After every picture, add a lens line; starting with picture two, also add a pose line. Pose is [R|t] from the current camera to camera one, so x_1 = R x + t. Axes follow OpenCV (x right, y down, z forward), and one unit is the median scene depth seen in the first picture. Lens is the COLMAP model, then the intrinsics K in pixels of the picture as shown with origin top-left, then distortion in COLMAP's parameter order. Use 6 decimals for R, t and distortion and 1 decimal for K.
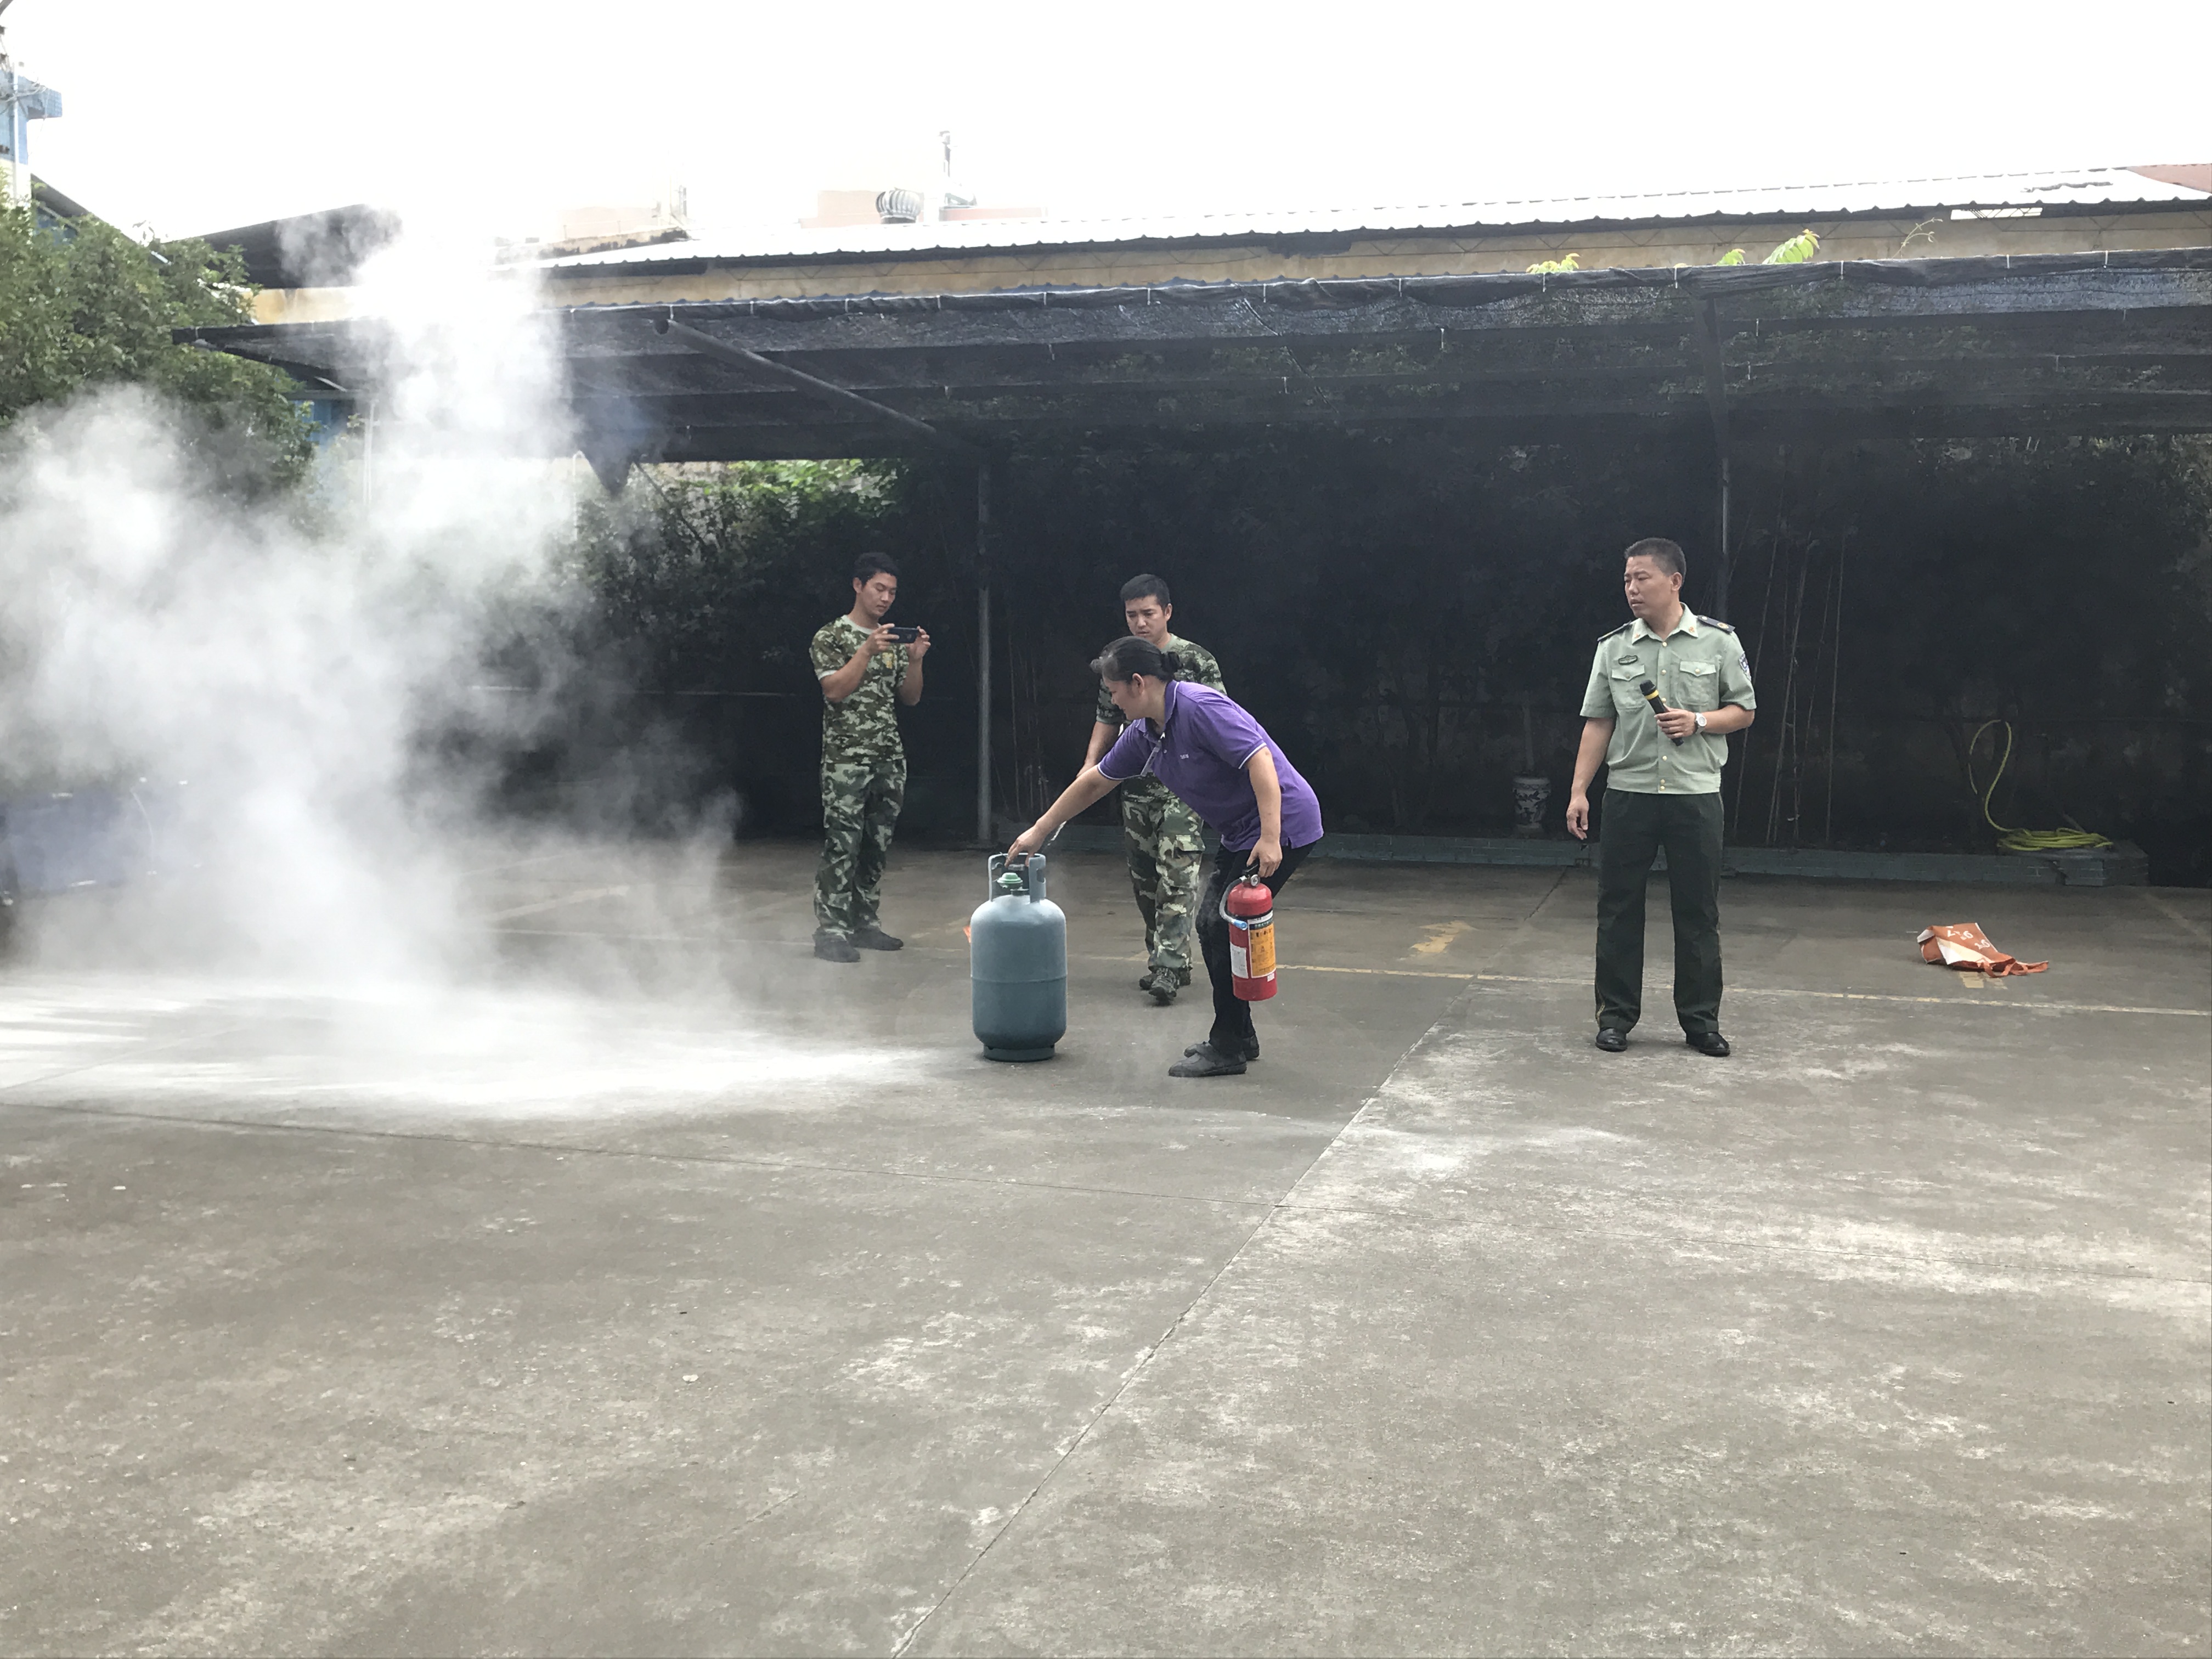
lens RADIAL K [[2281.1, 0, 1107.0], [0, 2281.1, 783.8], [0, 0, 1]] dist [0.101502, -0.334653]
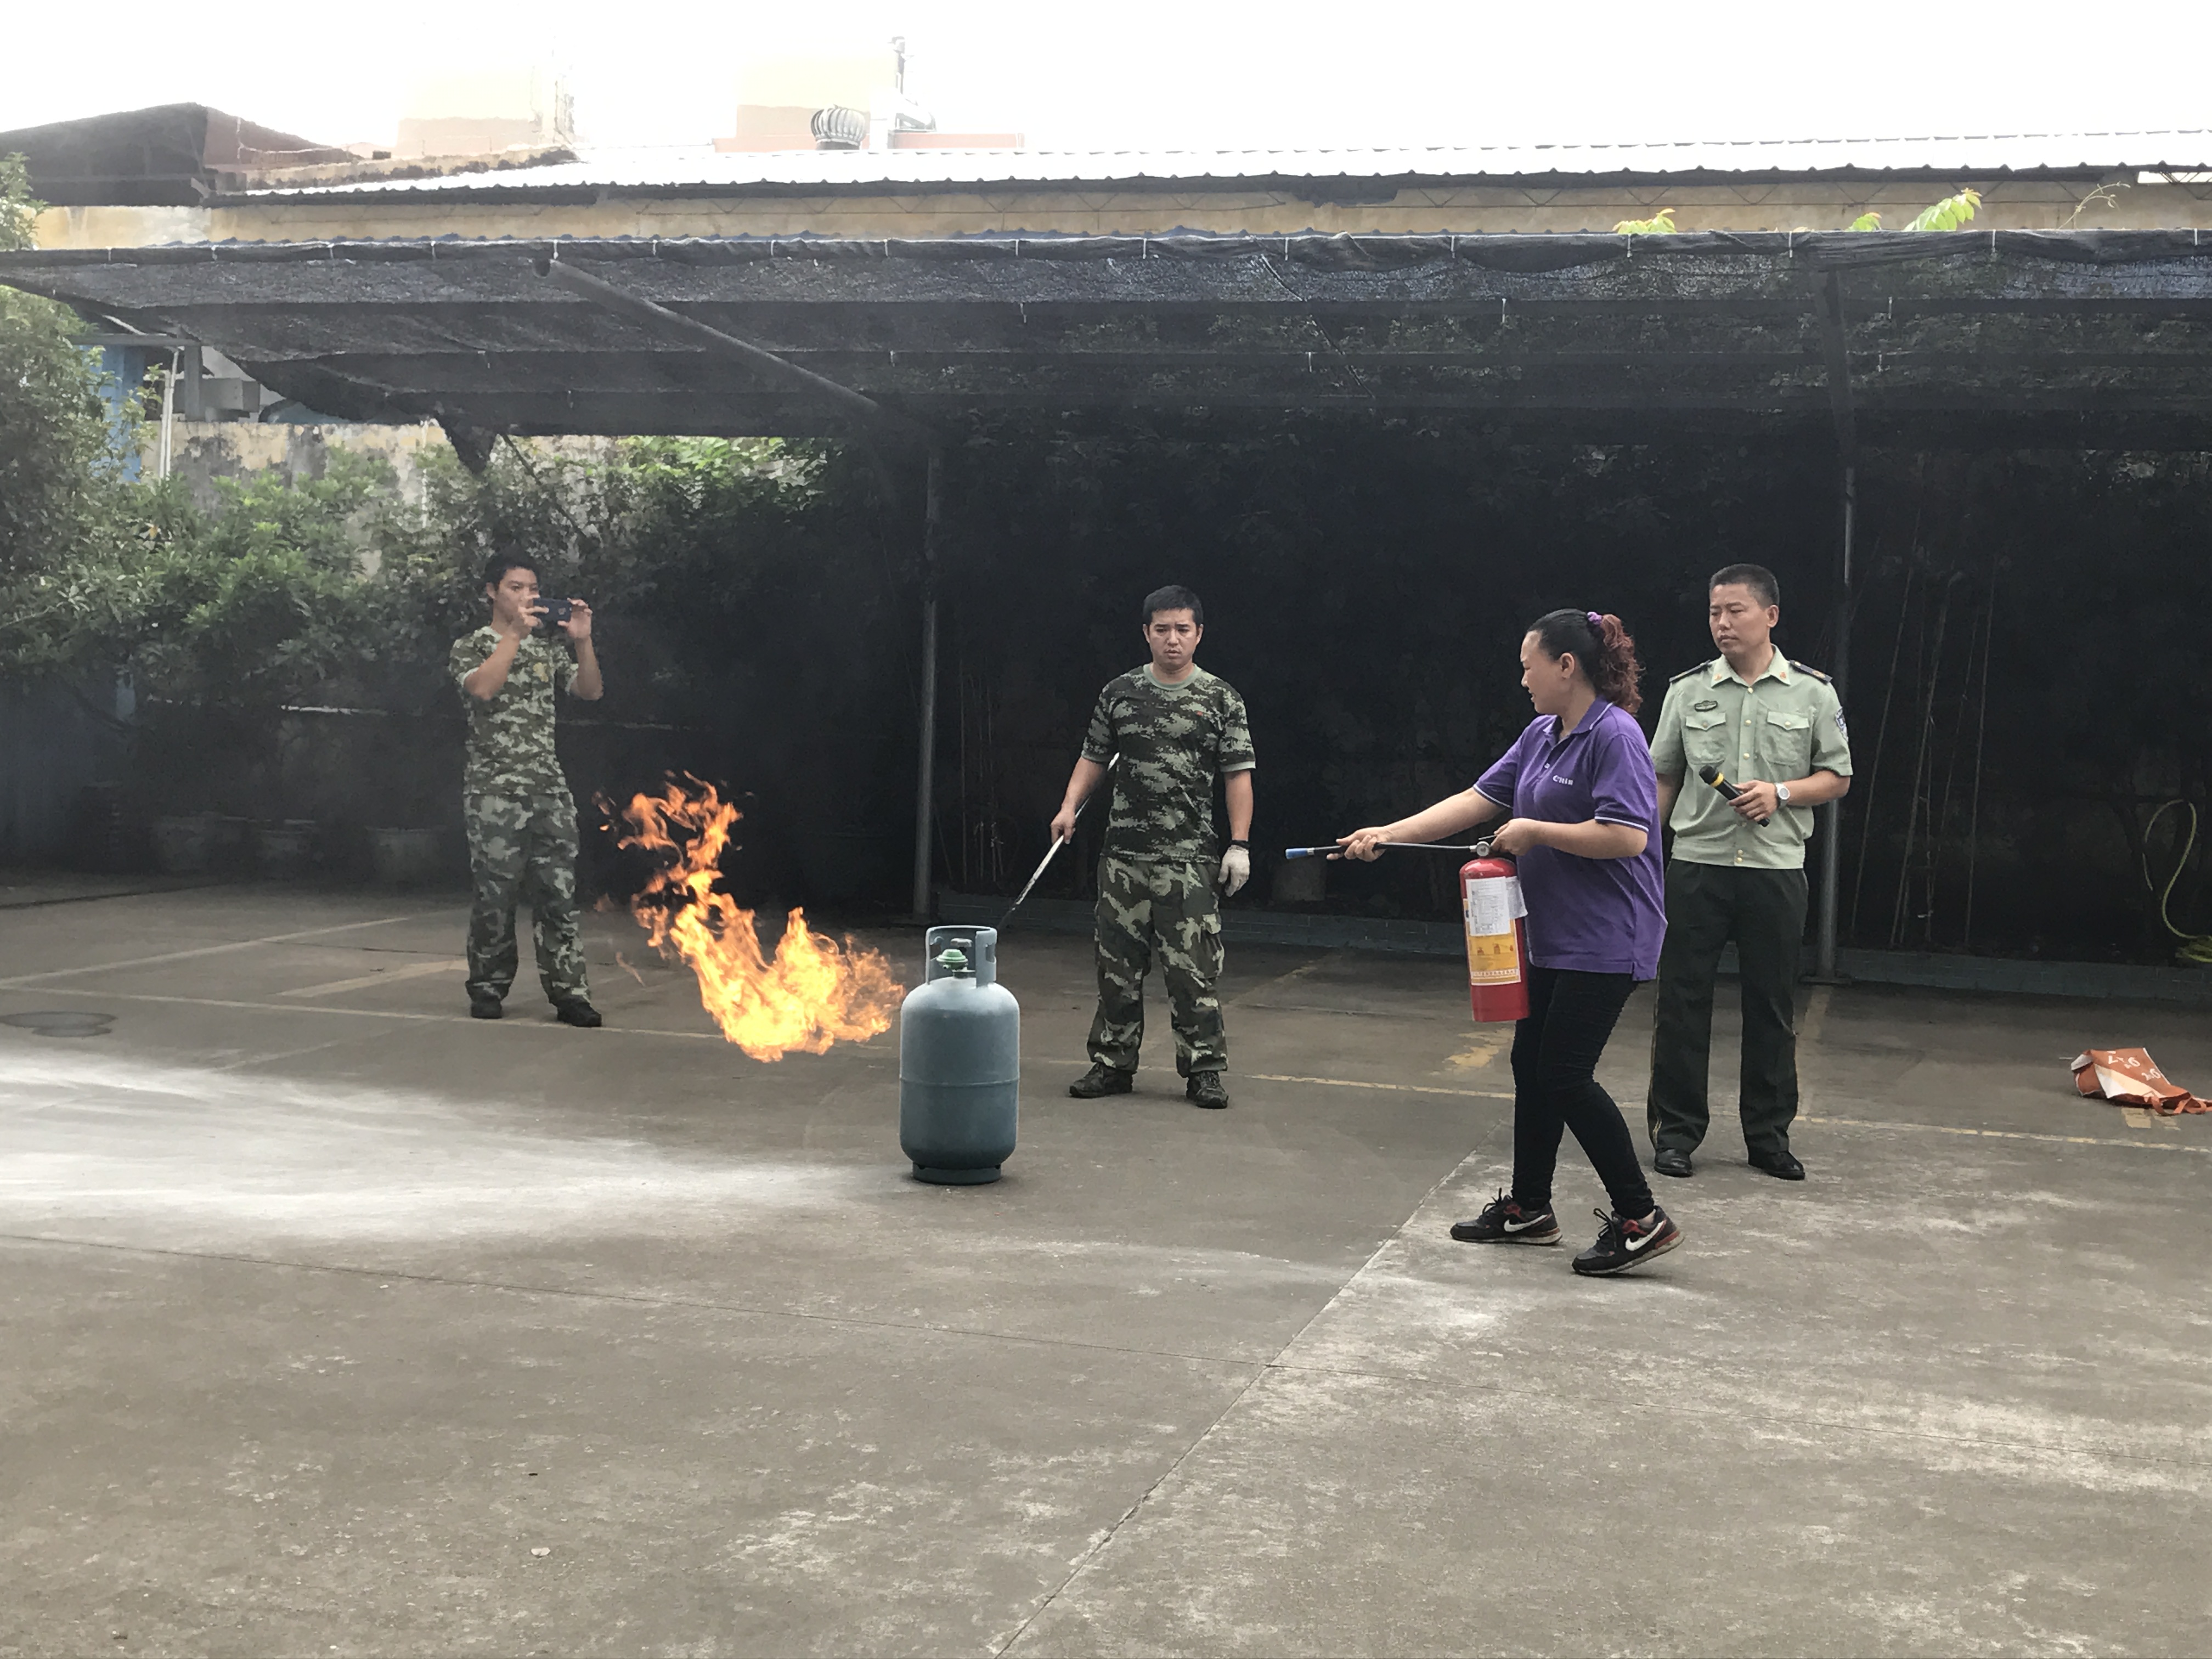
lens RADIAL K [[2865.2, 0, 1114.1], [0, 2865.2, 777.7], [0, 0, 1]] dist [0.109983, -0.375461]
pose [[0.999545, 0.027801, 0.011658, 0.001617], [-0.027473, 0.999247, -0.027404, 0.005203], [-0.012411, 0.027071, 0.999556, -0.023865]]
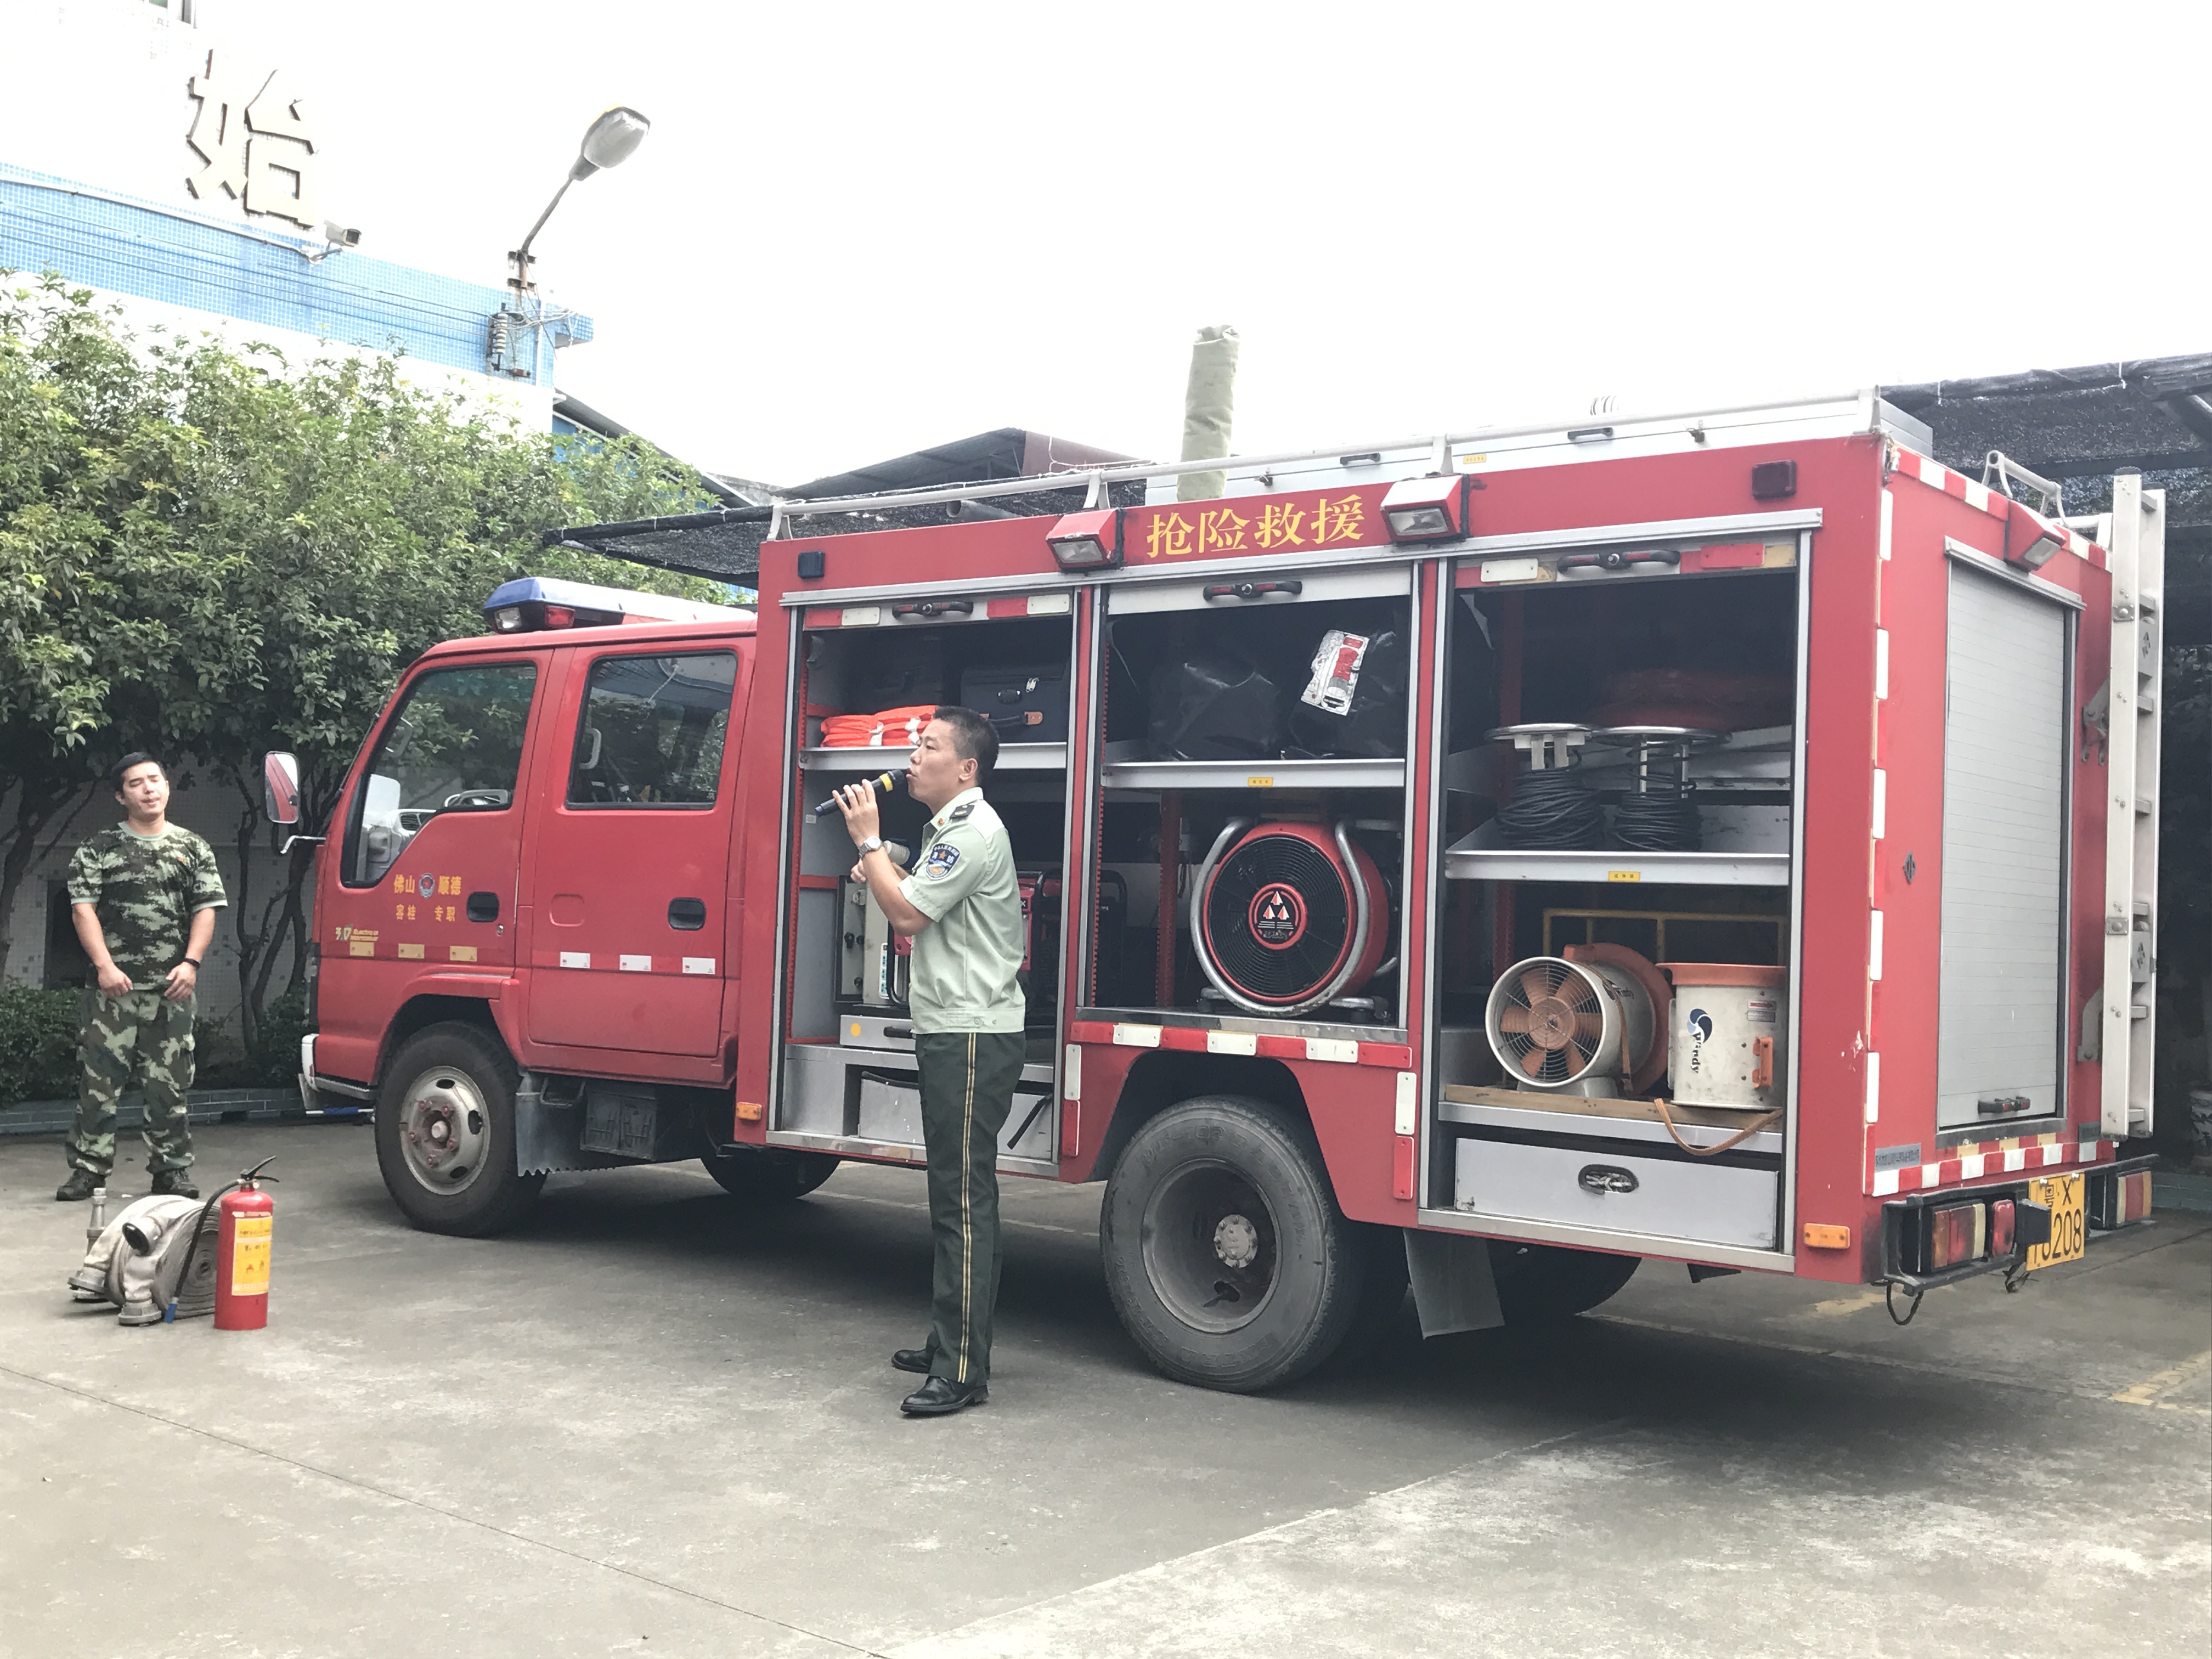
lens RADIAL K [[2418.8, 0, 1108.0], [0, 2418.8, 776.5], [0, 0, 1]] dist [0.082110, -0.238338]
pose [[0.920884, 0.009539, -0.389719, 0.380211], [-0.055344, 0.992774, -0.106475, -0.000474], [0.385887, 0.119620, 0.914758, 0.315480]]
